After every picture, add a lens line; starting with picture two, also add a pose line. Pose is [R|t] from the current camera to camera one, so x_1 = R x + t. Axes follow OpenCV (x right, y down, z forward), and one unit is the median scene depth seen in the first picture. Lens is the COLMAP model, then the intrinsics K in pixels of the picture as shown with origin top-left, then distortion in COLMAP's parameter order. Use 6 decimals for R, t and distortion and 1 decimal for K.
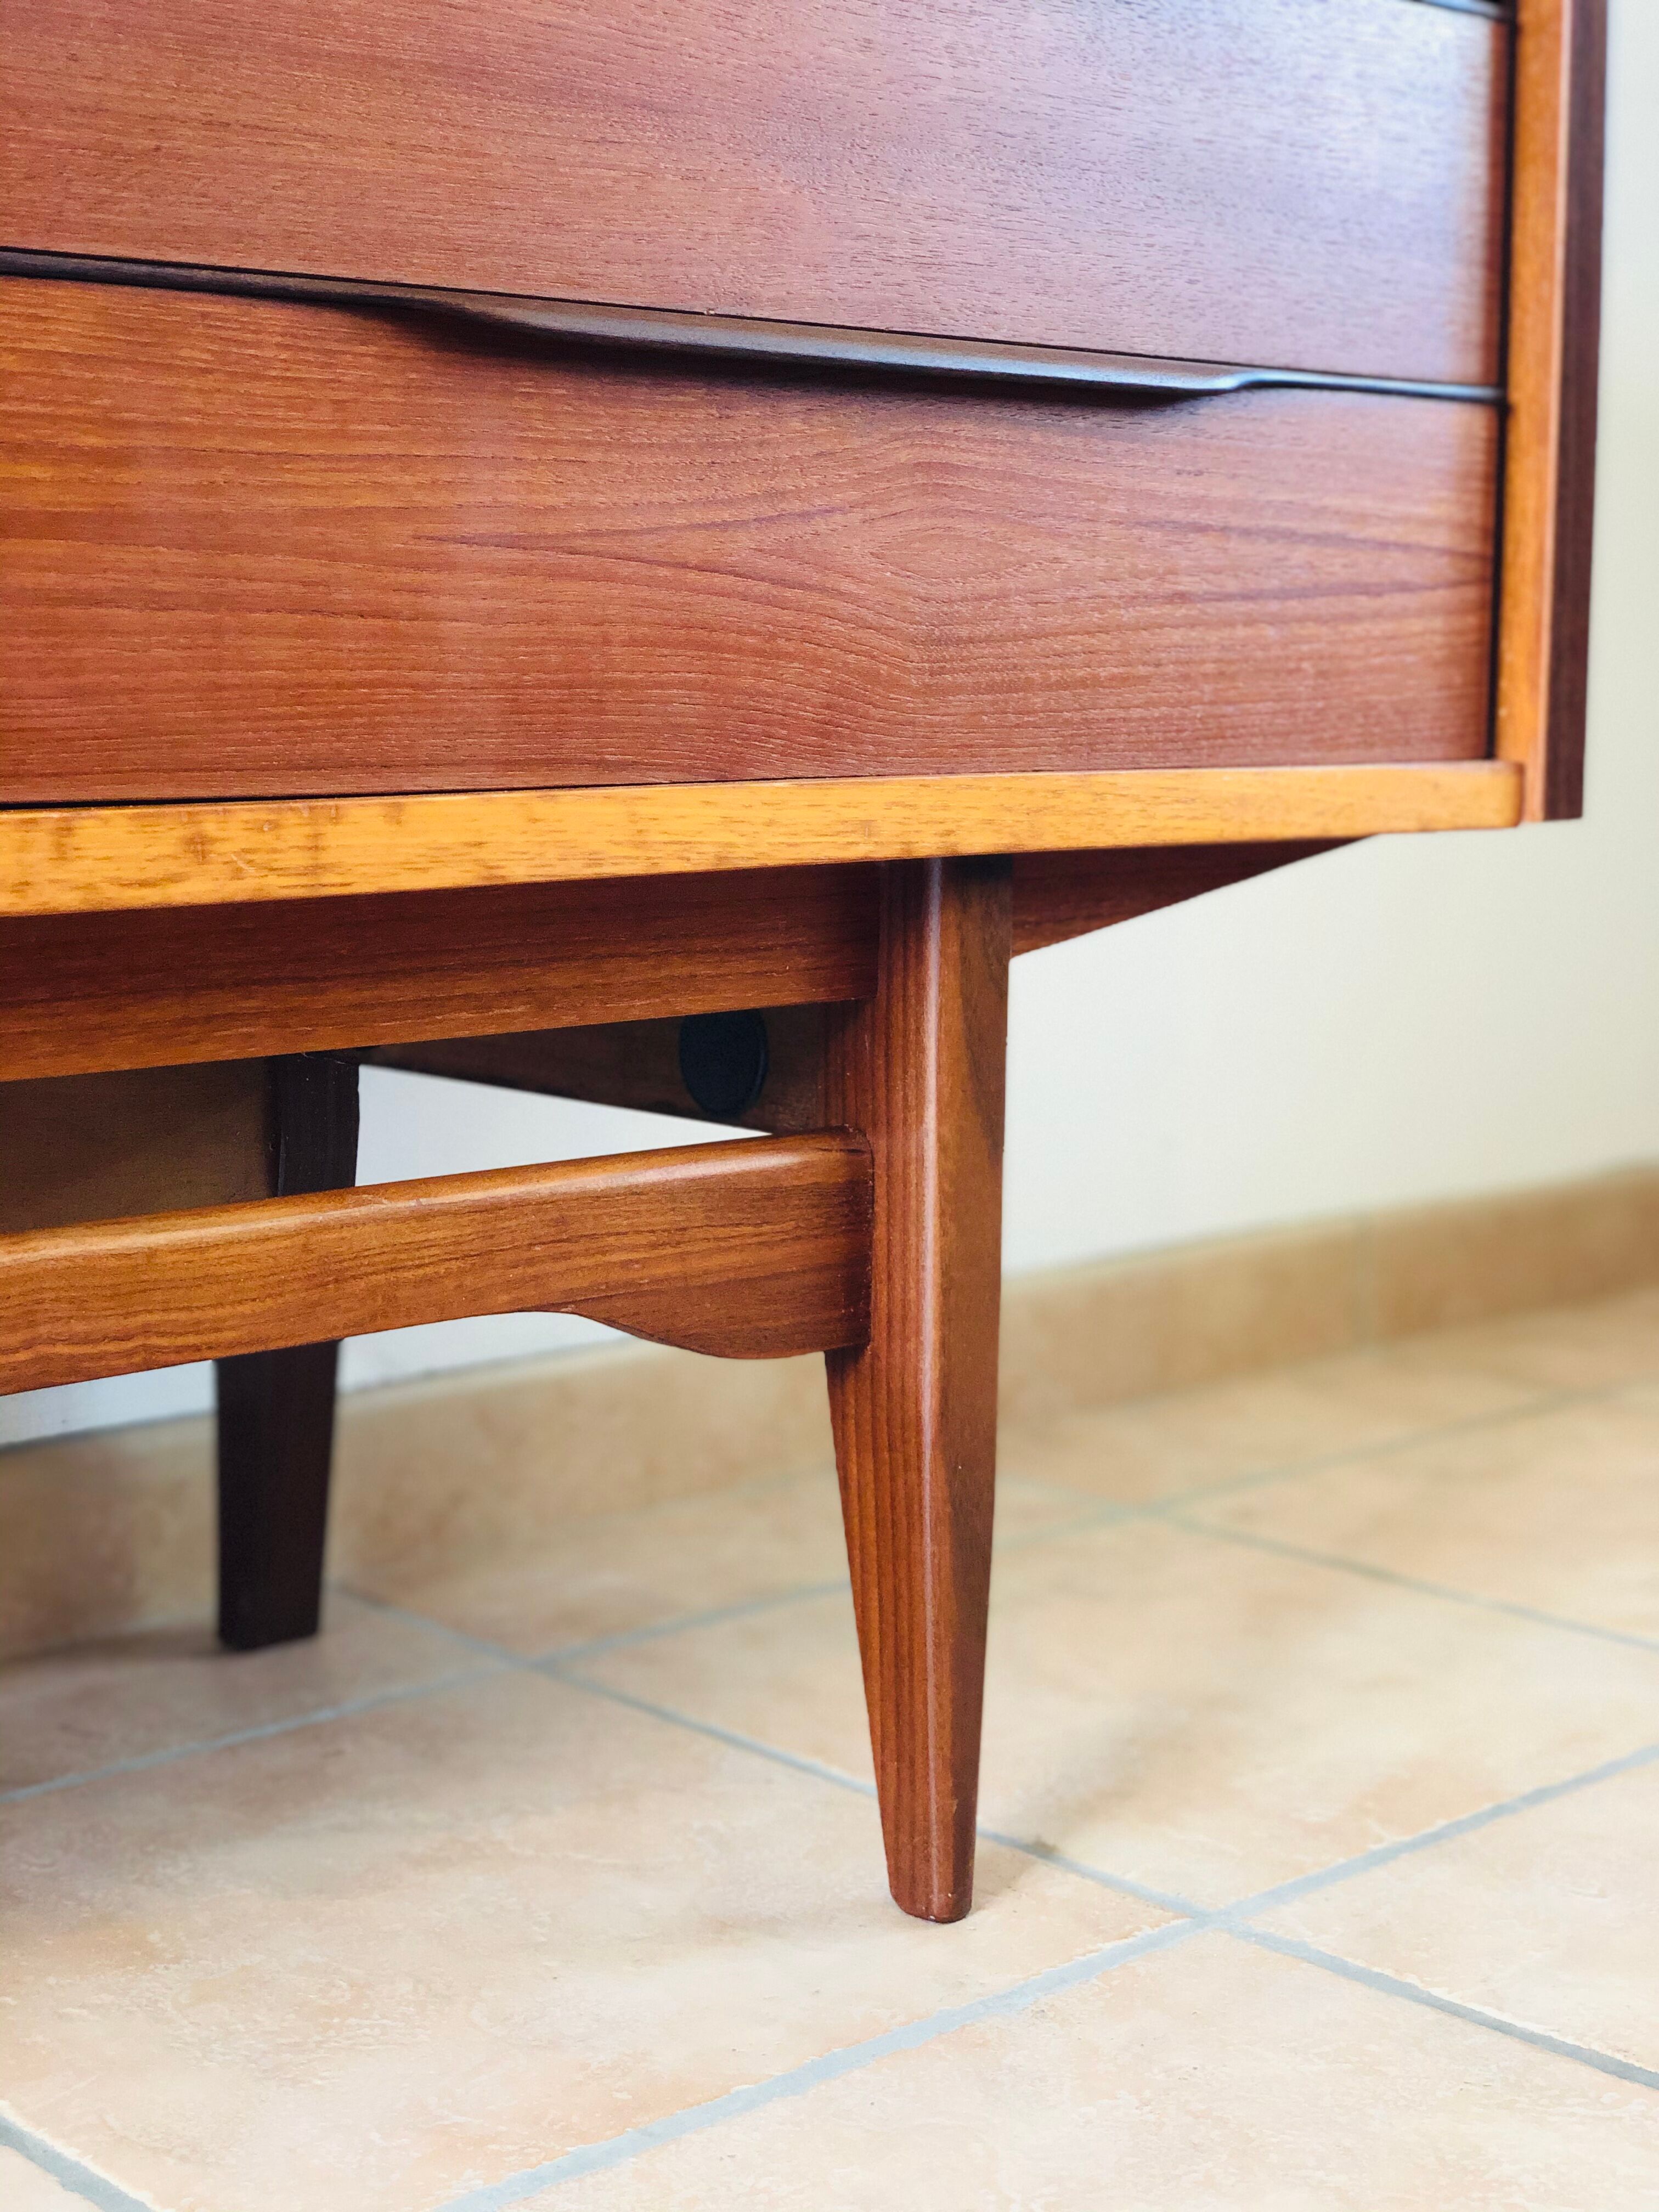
lens RADIAL K [[3316.3, 0, 841.4], [0, 3316.3, 1104.9], [0, 0, 1]] dist [0.060929, 0.039589]
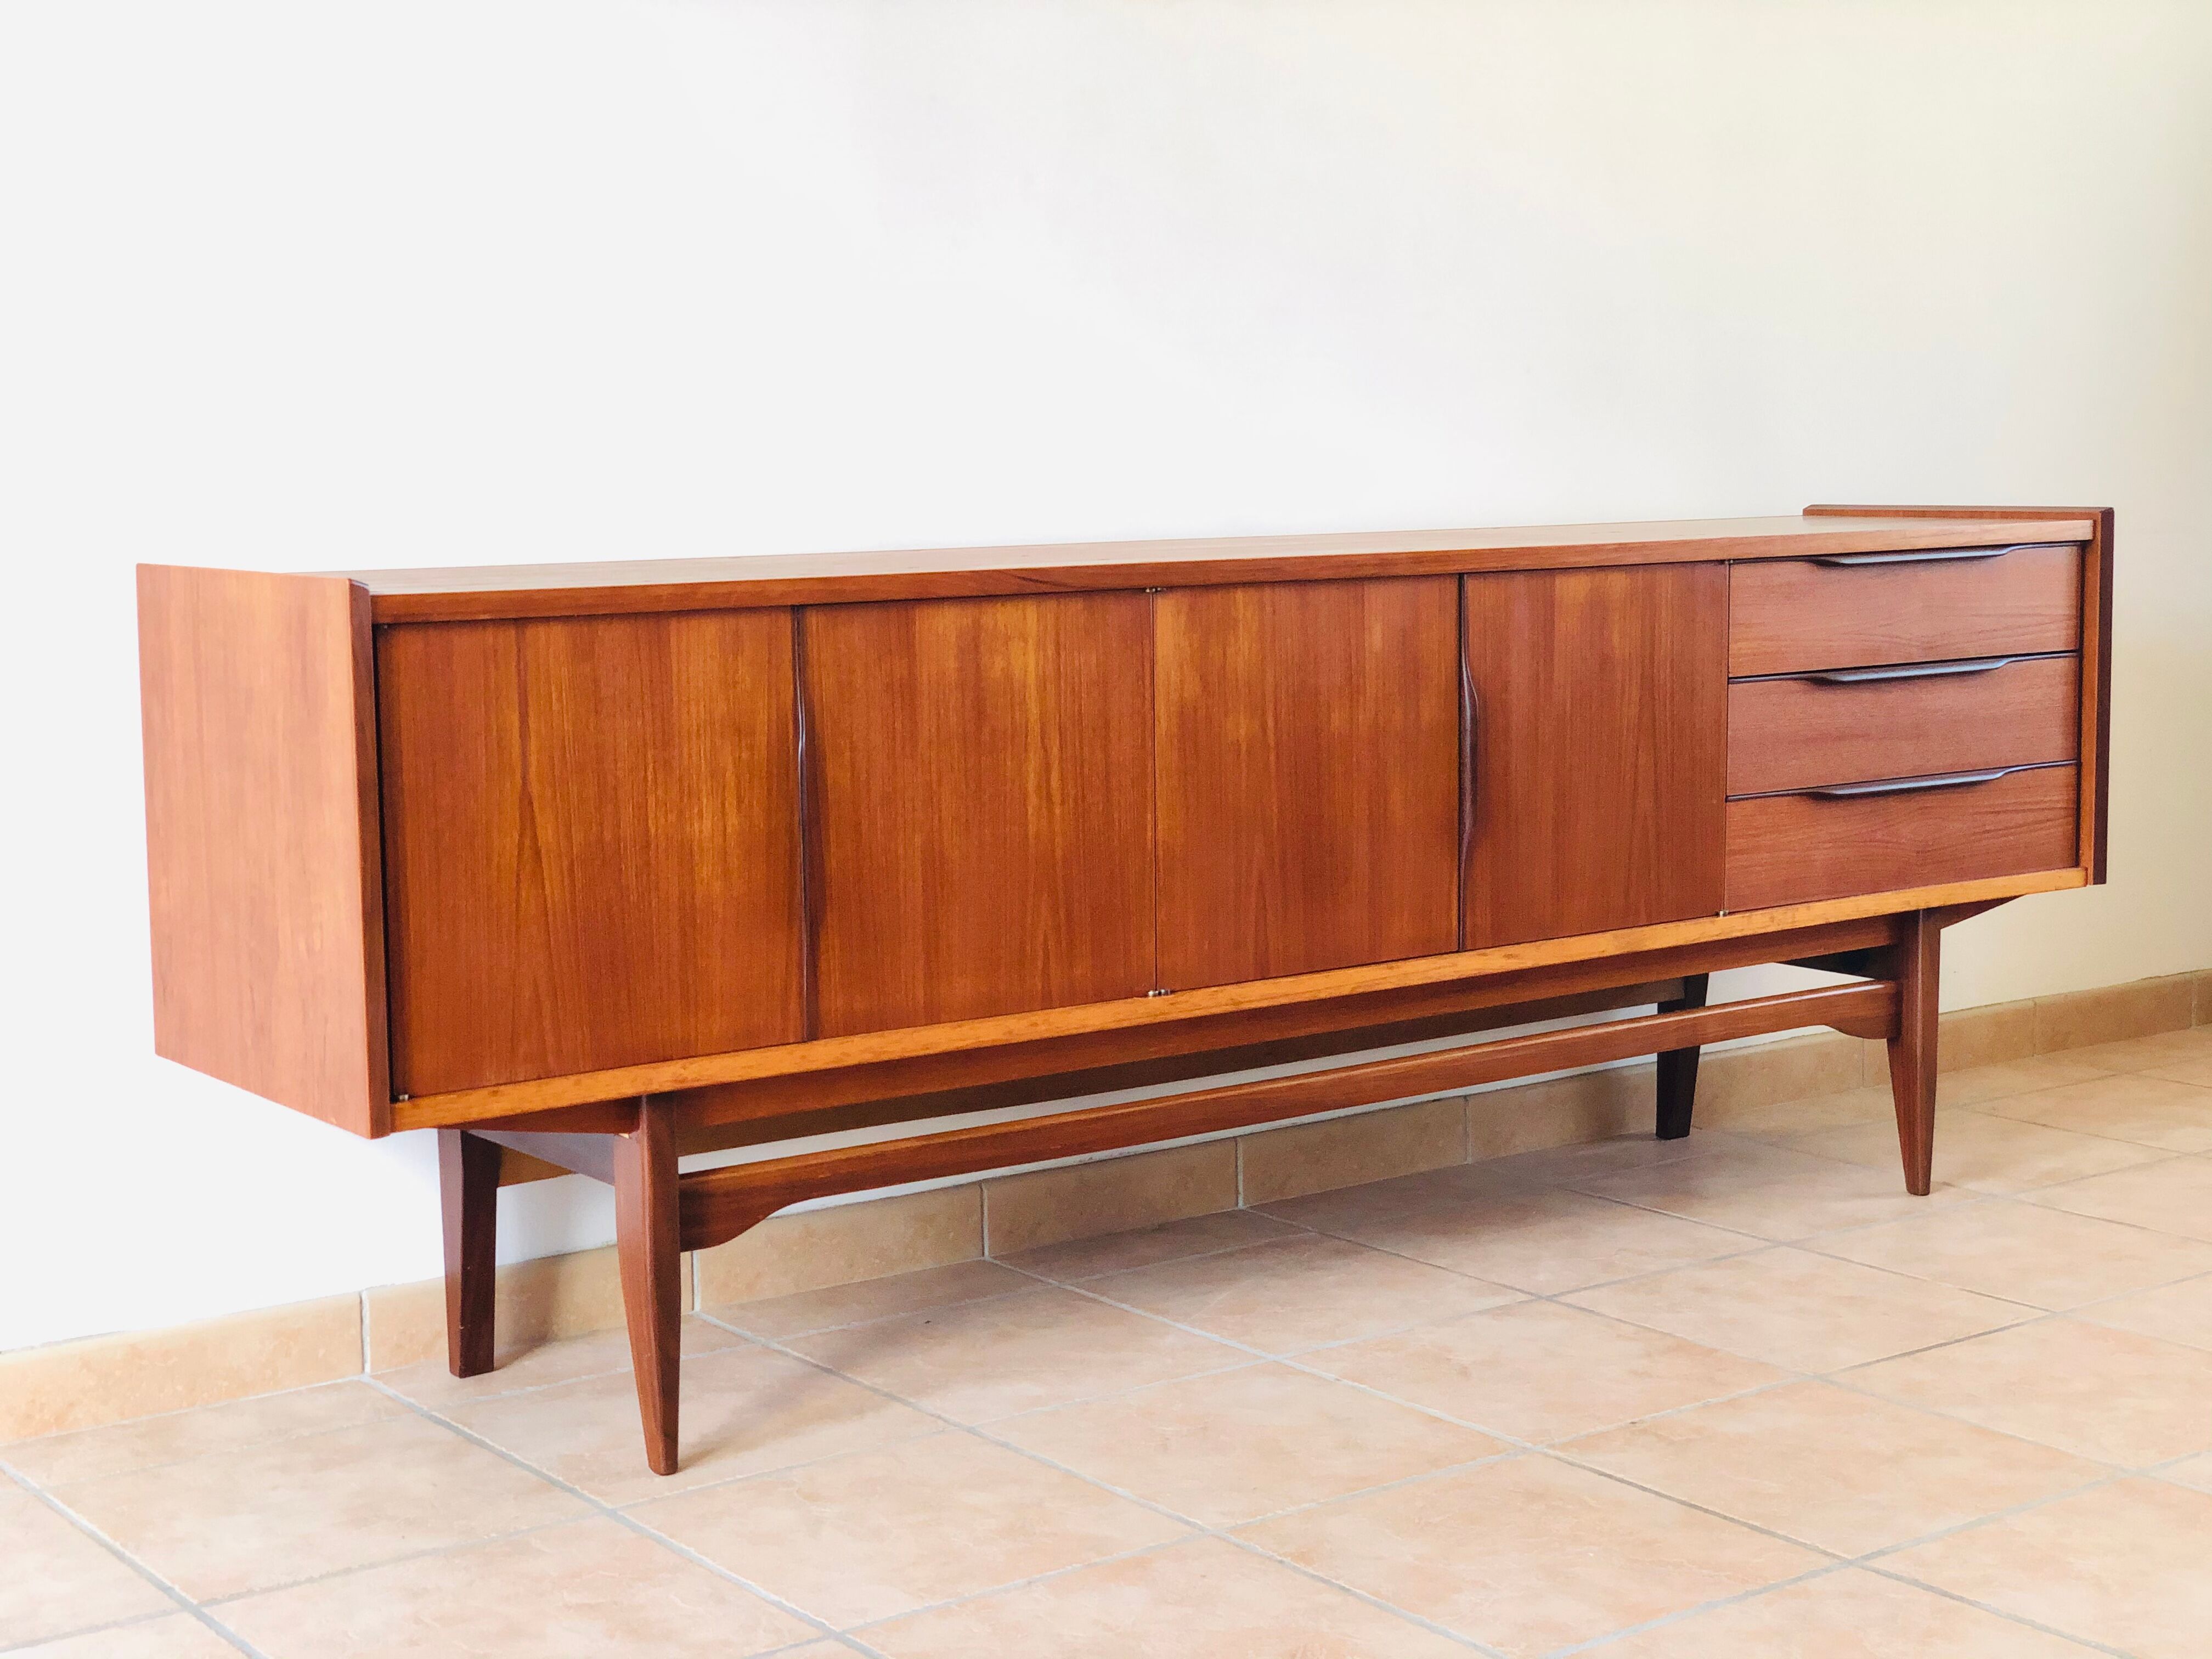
lens RADIAL K [[3316.3, 0, 1106.0], [0, 3316.3, 829.5], [0, 0, 1]] dist [0.060929, 0.039589]
pose [[0.993539, -0.001744, -0.113479, -0.458733], [0.000208, 0.999908, -0.013549, -0.109814], [0.113492, 0.013438, 0.993448, -2.838005]]
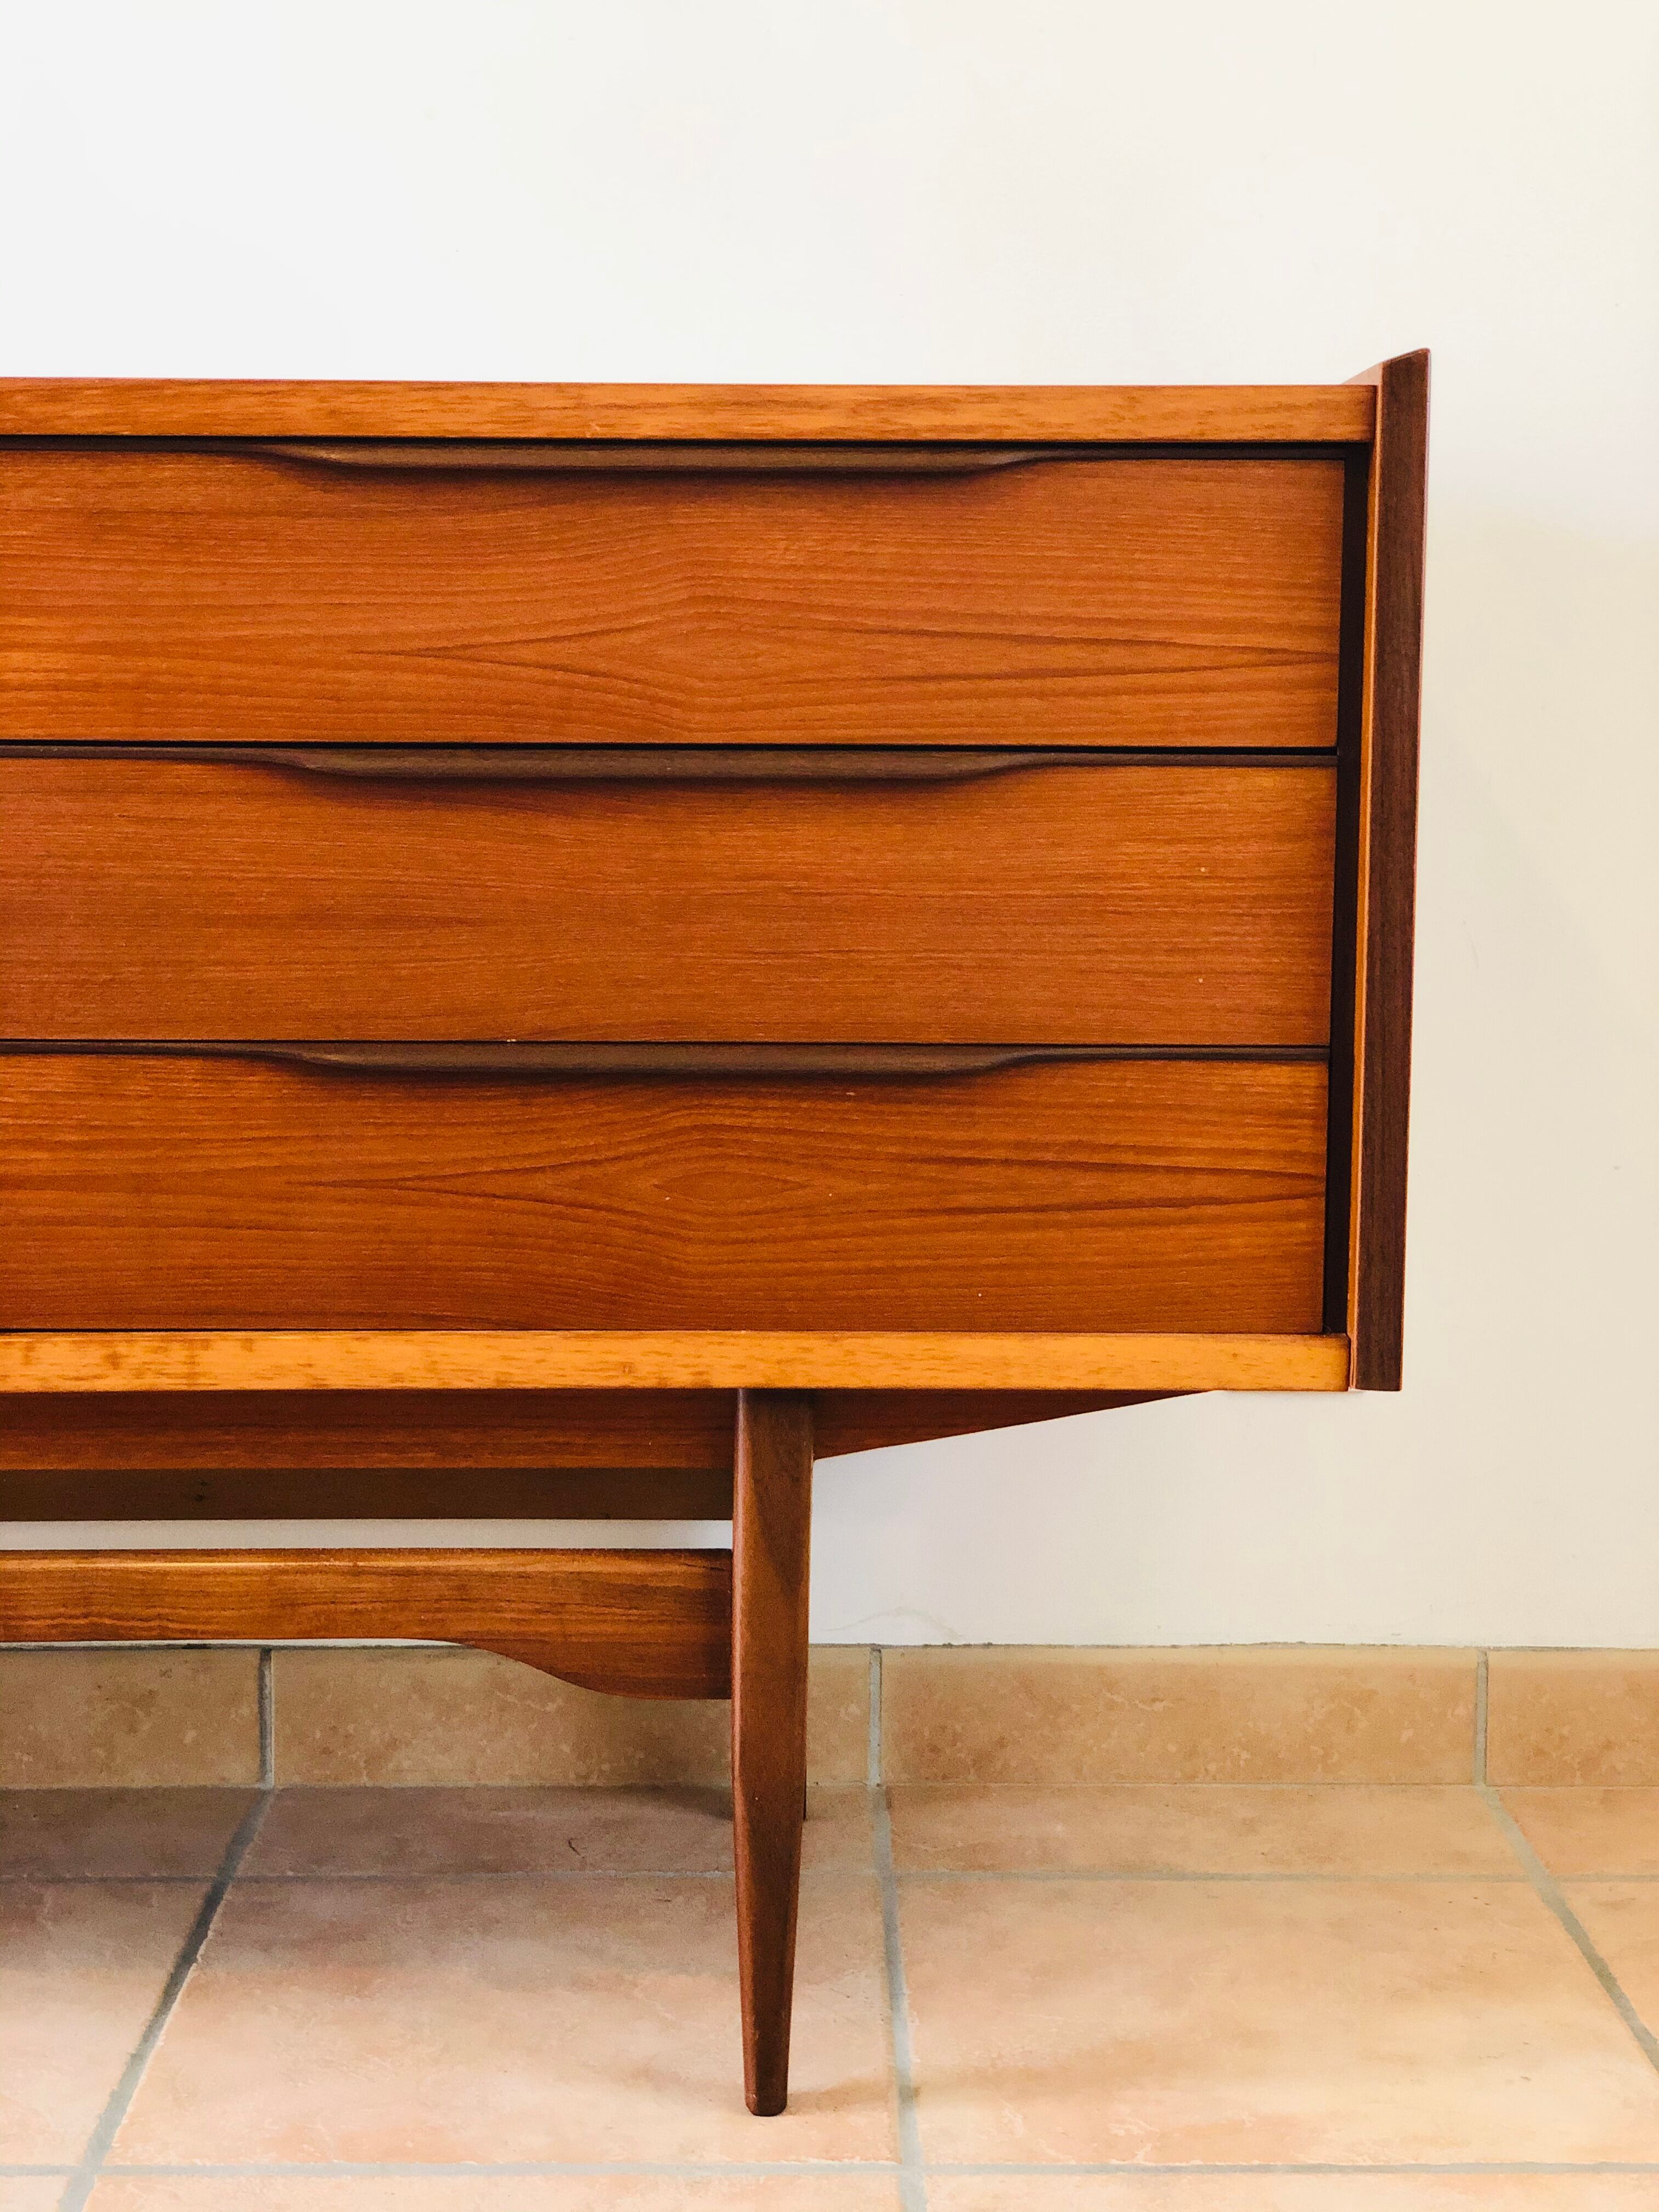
lens RADIAL K [[3316.3, 0, 841.4], [0, 3316.3, 1104.9], [0, 0, 1]] dist [0.060929, 0.039589]
pose [[0.748680, 0.083210, -0.657688, 1.007839], [-0.093031, 0.995461, 0.020043, -0.227898], [0.656371, 0.046180, 0.753024, -0.079831]]
